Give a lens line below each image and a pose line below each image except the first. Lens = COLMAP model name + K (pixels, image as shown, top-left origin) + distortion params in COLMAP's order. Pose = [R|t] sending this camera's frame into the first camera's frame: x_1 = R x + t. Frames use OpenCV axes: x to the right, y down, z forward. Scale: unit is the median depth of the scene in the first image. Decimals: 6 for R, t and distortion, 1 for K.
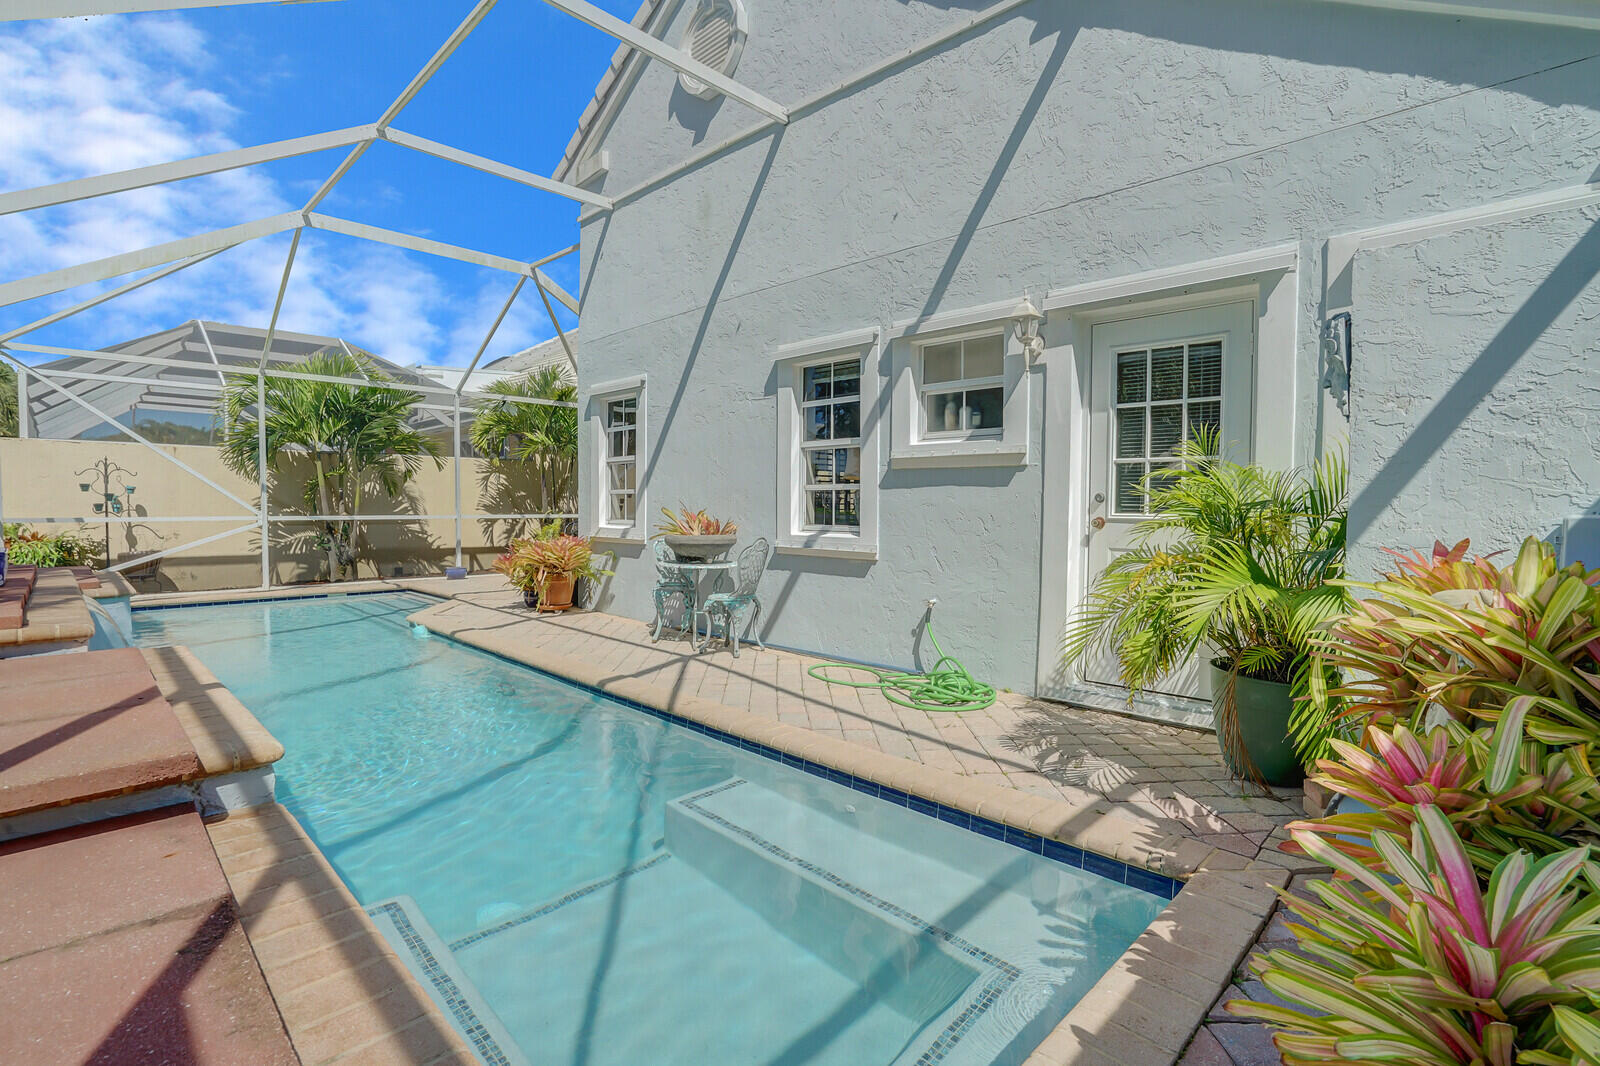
lens RADIAL K [[756.4, 0, 794.0], [0, 756.4, 531.5], [0, 0, 1]] dist [-0.054419, 0.020544]
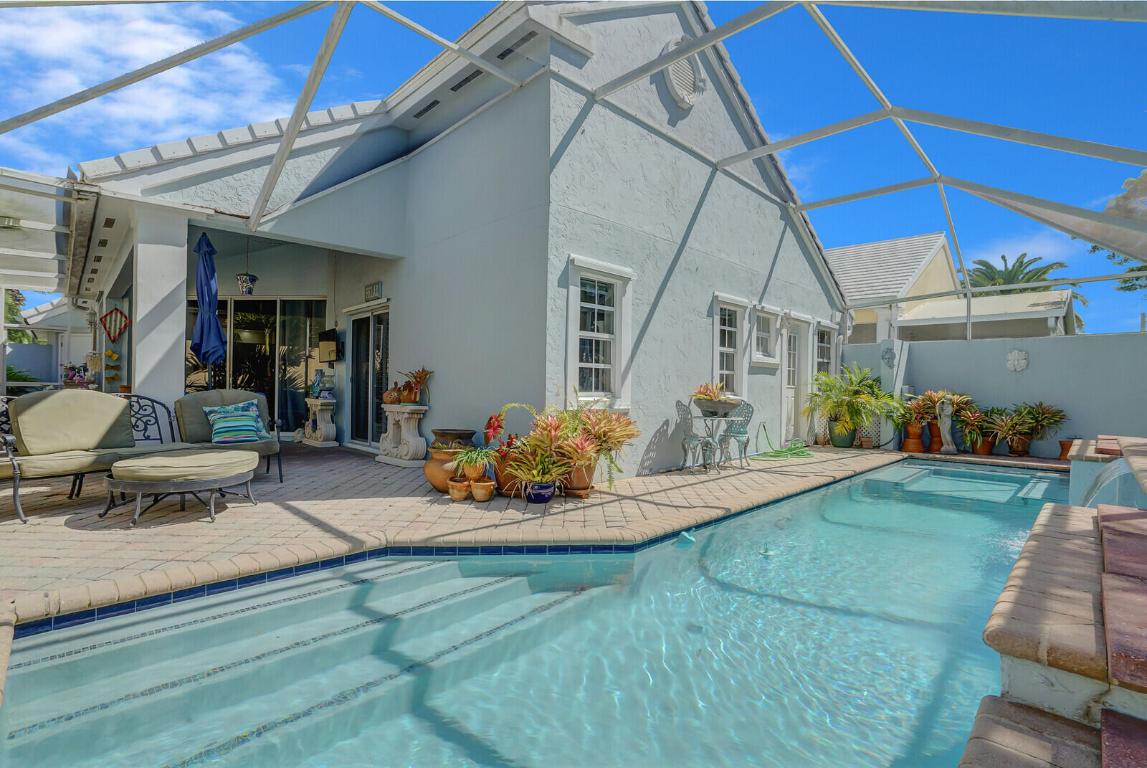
lens RADIAL K [[542.2, 0, 569.2], [0, 542.2, 382.9], [0, 0, 1]] dist [-0.054419, 0.020544]
pose [[0.033895, -0.014694, 0.999317, -1.169496], [0.002888, 0.999889, 0.014605, -0.044402], [-0.999421, 0.002391, 0.033933, 1.164280]]
